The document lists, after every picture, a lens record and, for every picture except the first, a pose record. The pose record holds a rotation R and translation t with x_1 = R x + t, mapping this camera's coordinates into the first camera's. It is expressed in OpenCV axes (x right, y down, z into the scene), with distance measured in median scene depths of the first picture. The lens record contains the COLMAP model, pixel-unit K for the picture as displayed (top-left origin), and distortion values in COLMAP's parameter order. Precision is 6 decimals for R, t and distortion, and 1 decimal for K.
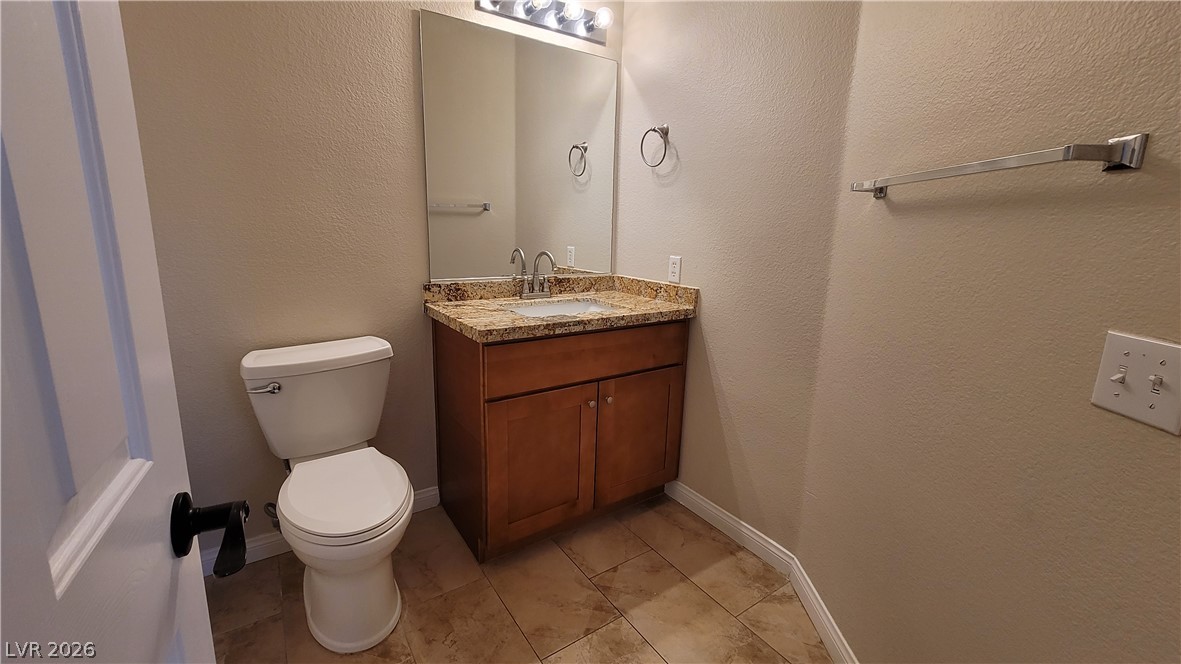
lens RADIAL K [[483.2, 0, 584.7], [0, 483.2, 330.2], [0, 0, 1]] dist [-0.003058, 0.000208]
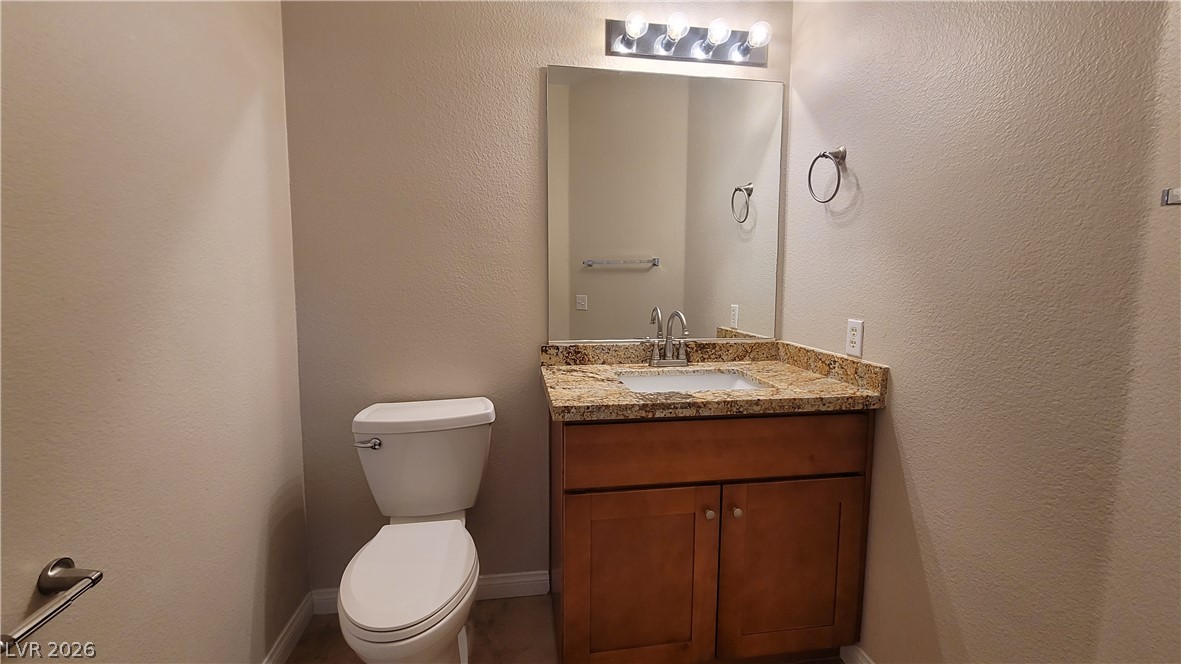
lens RADIAL K [[483.2, 0, 588.6], [0, 483.2, 328.1], [0, 0, 1]] dist [-0.003058, 0.000208]
pose [[0.902096, 0.024599, -0.430834, 0.149250], [-0.074323, 0.992312, -0.098962, -0.042805], [0.425087, 0.121294, 0.896989, 0.199391]]
